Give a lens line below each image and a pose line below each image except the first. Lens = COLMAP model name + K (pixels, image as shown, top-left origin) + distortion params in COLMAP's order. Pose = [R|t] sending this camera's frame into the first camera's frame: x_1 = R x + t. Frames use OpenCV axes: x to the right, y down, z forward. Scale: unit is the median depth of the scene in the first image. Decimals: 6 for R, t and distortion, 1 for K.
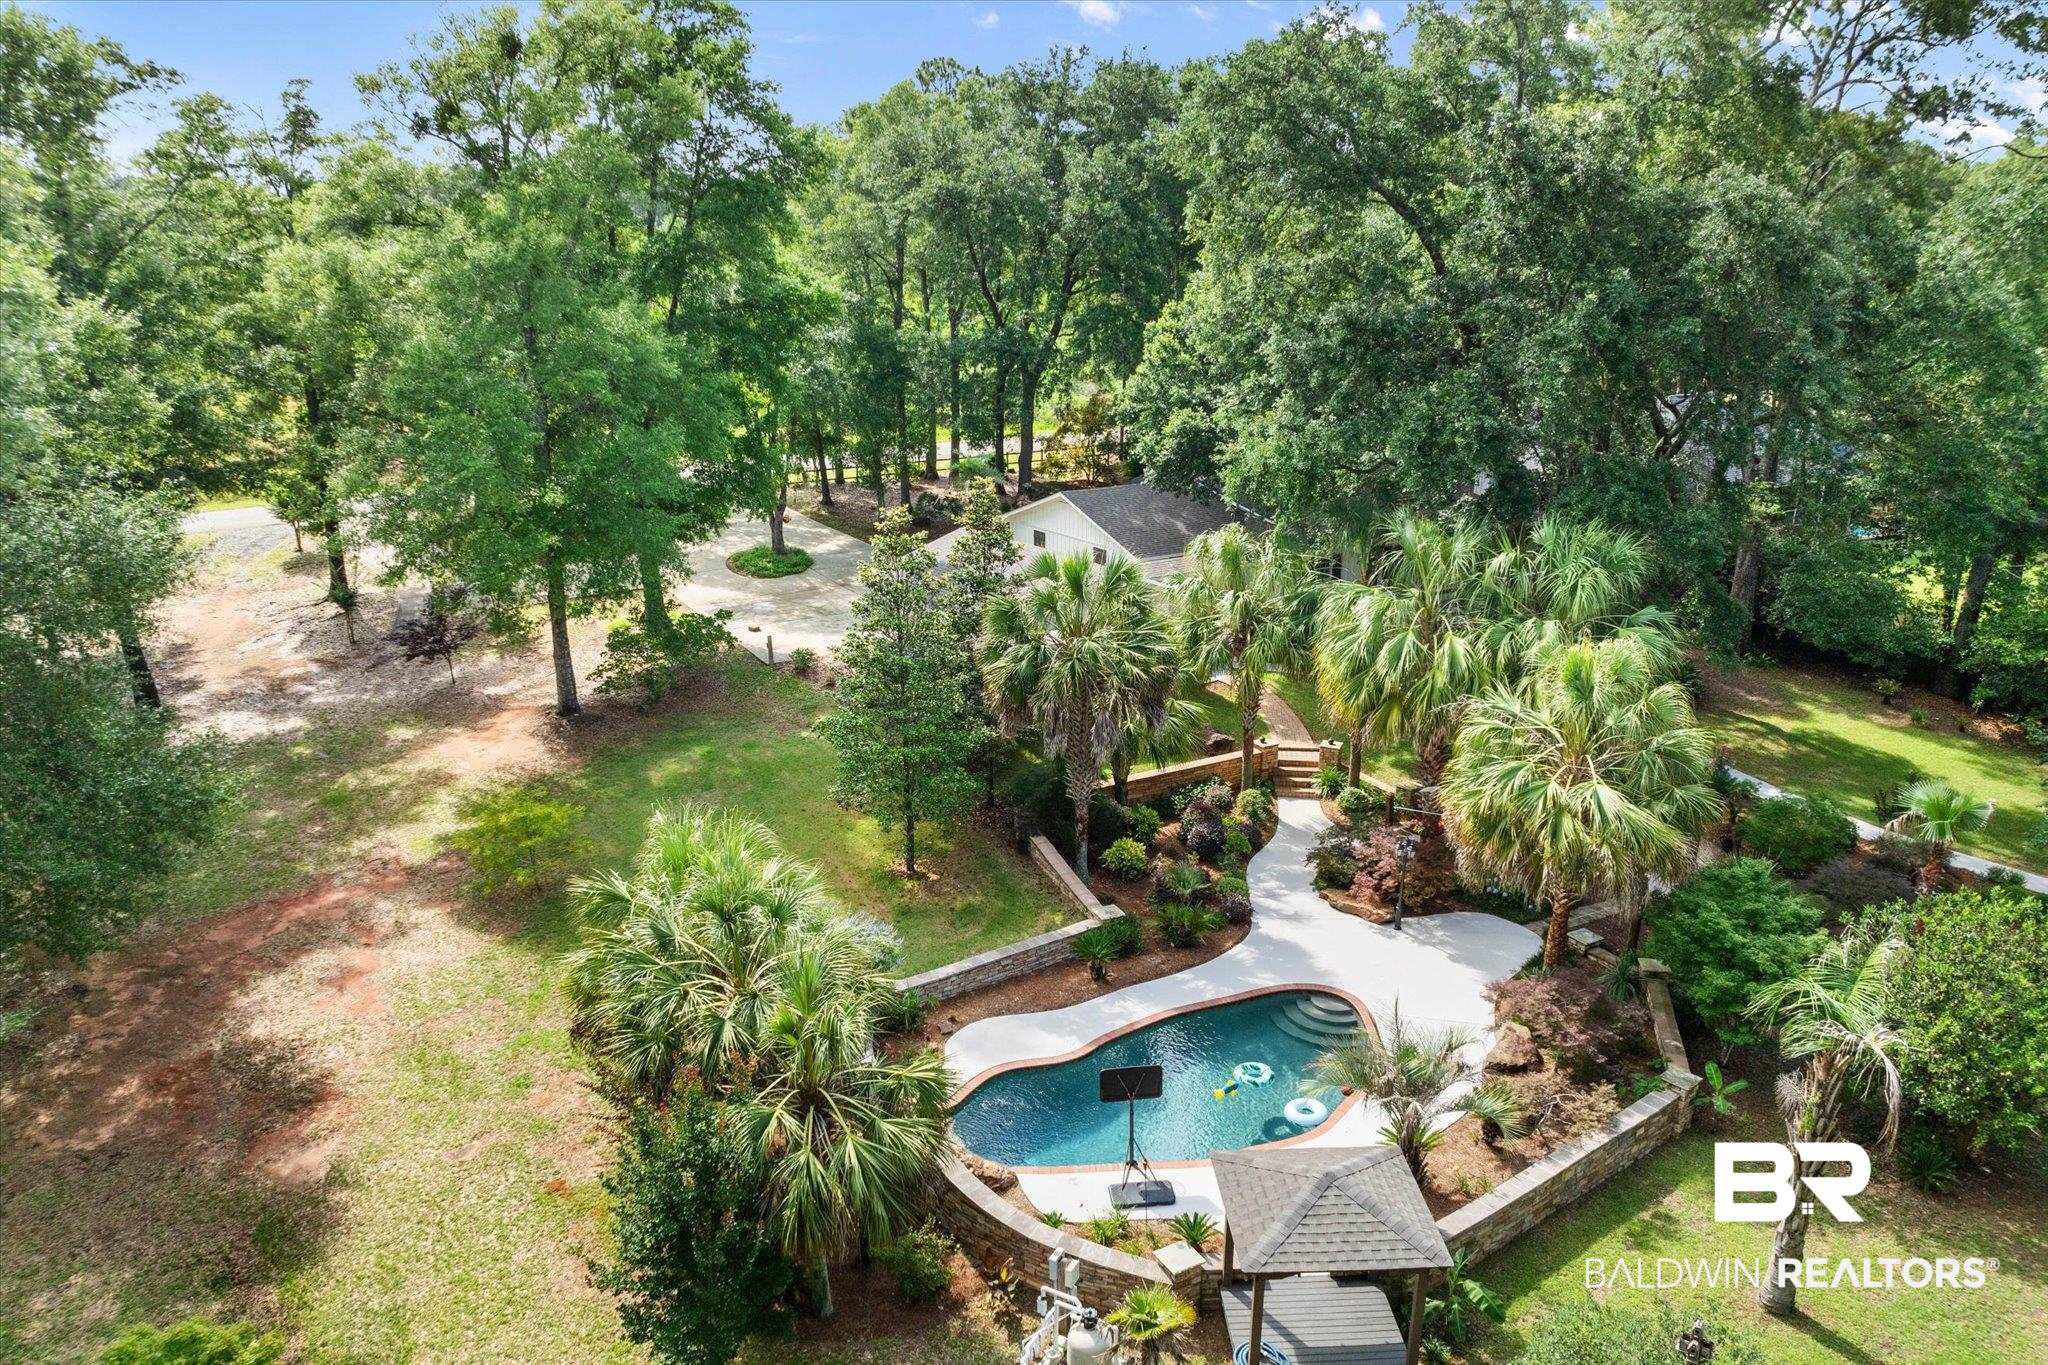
lens RADIAL K [[929.2, 0, 1037.7], [0, 929.2, 679.0], [0, 0, 1]] dist [0.018834, -0.016375]
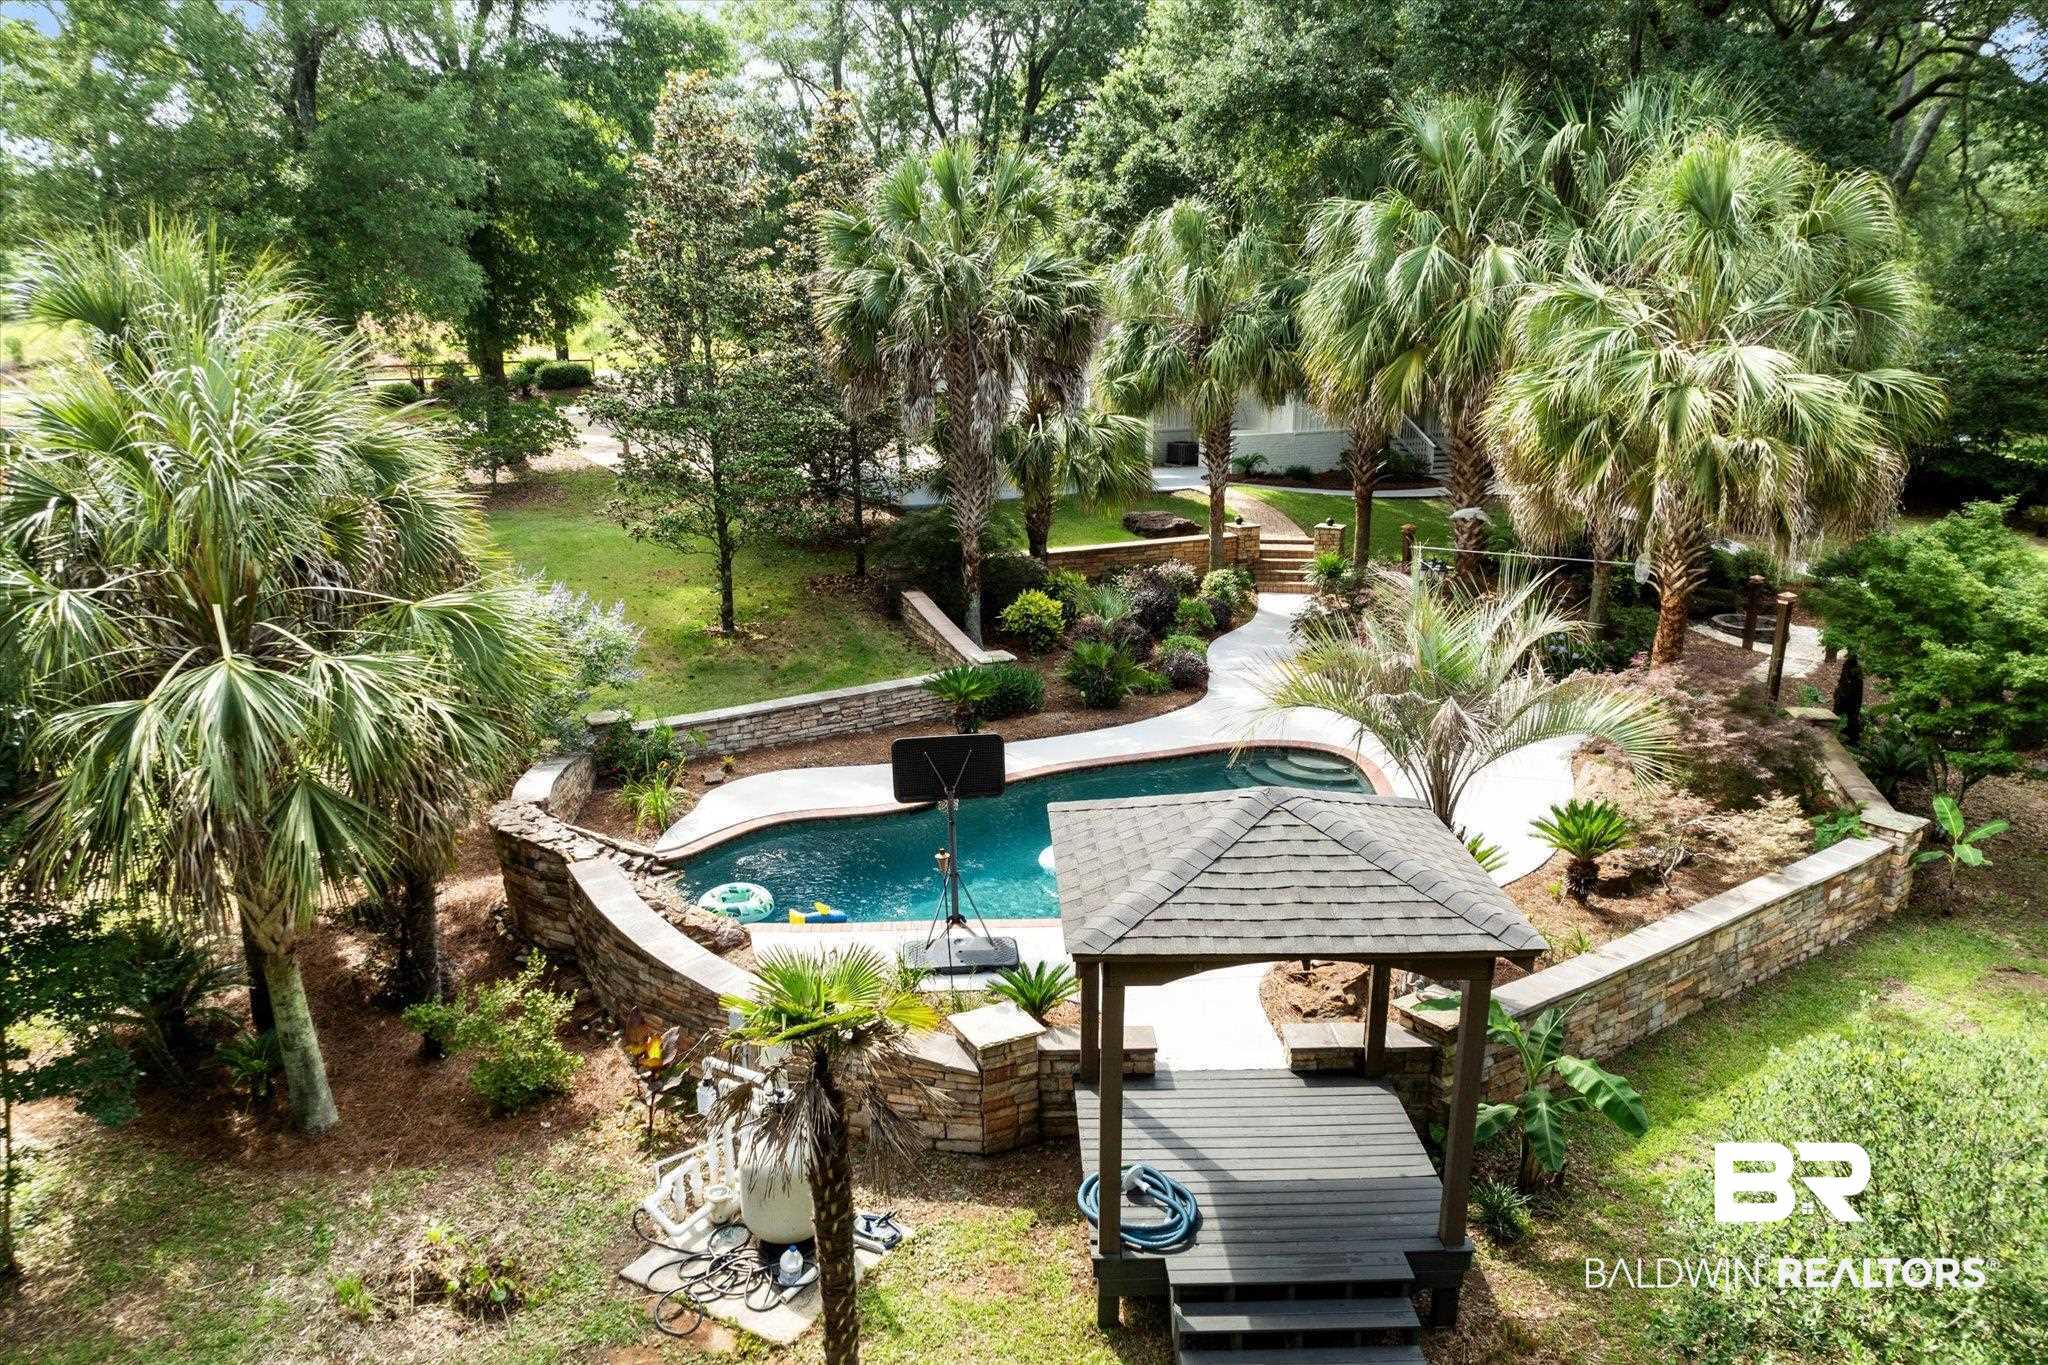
lens RADIAL K [[947.0, 0, 1038.1], [0, 947.0, 683.3], [0, 0, 1]] dist [-0.003496, -0.000677]
pose [[0.999880, 0.002443, -0.015272, 0.122044], [-0.002977, 0.999382, -0.035017, 0.300804], [0.015177, 0.035058, 0.999270, 0.316378]]
